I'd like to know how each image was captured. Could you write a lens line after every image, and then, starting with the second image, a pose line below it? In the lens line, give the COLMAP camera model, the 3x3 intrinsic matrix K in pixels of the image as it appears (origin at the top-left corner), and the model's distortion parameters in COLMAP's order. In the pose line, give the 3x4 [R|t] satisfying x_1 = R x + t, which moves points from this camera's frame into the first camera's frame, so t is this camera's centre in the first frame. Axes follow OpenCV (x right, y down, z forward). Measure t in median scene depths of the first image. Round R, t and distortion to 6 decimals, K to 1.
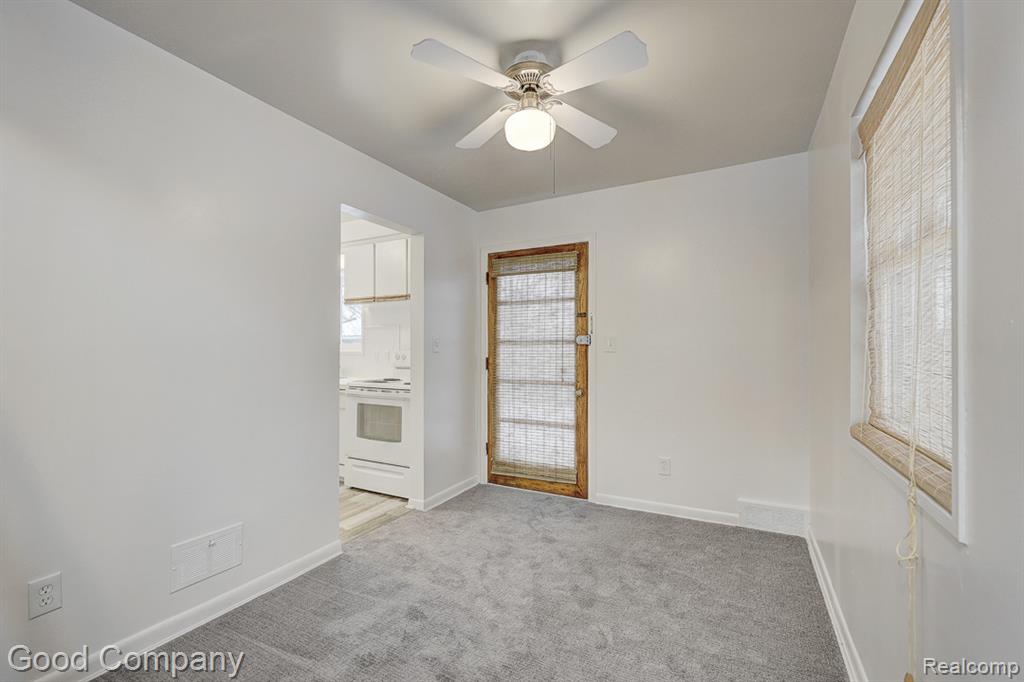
lens RADIAL K [[433.5, 0, 514.1], [0, 433.5, 345.9], [0, 0, 1]] dist [-0.000223, 0.000844]
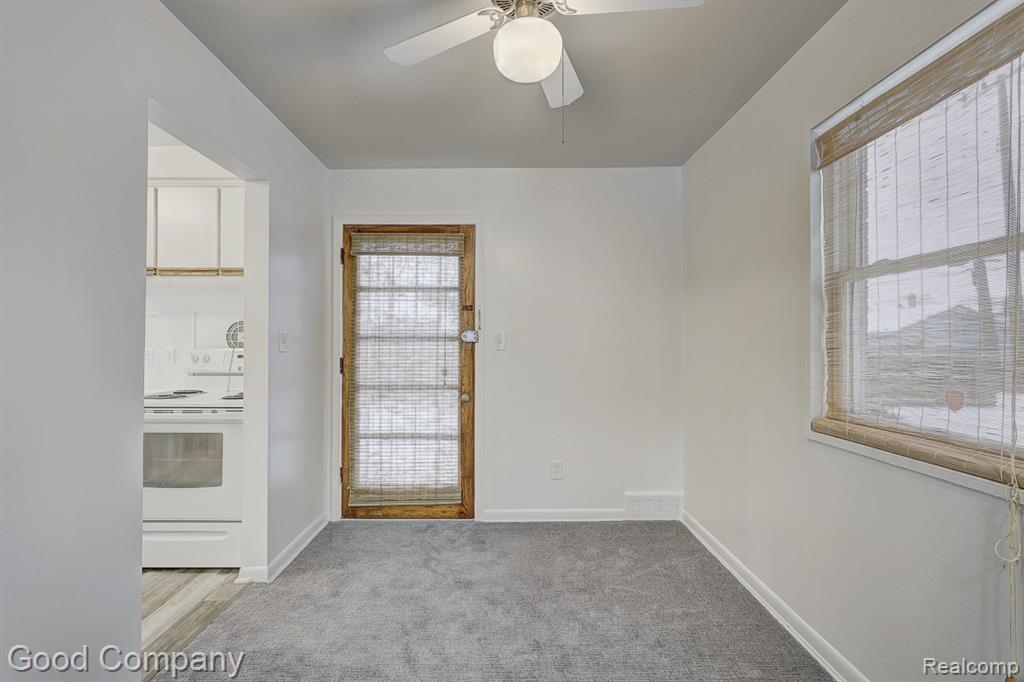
lens RADIAL K [[433.5, 0, 511.1], [0, 433.5, 340.4], [0, 0, 1]] dist [-0.000223, 0.000844]
pose [[0.886159, 0.004895, 0.463356, -0.170687], [-0.003656, 0.999987, -0.003571, -0.003035], [-0.463367, 0.001470, 0.886165, 0.188429]]
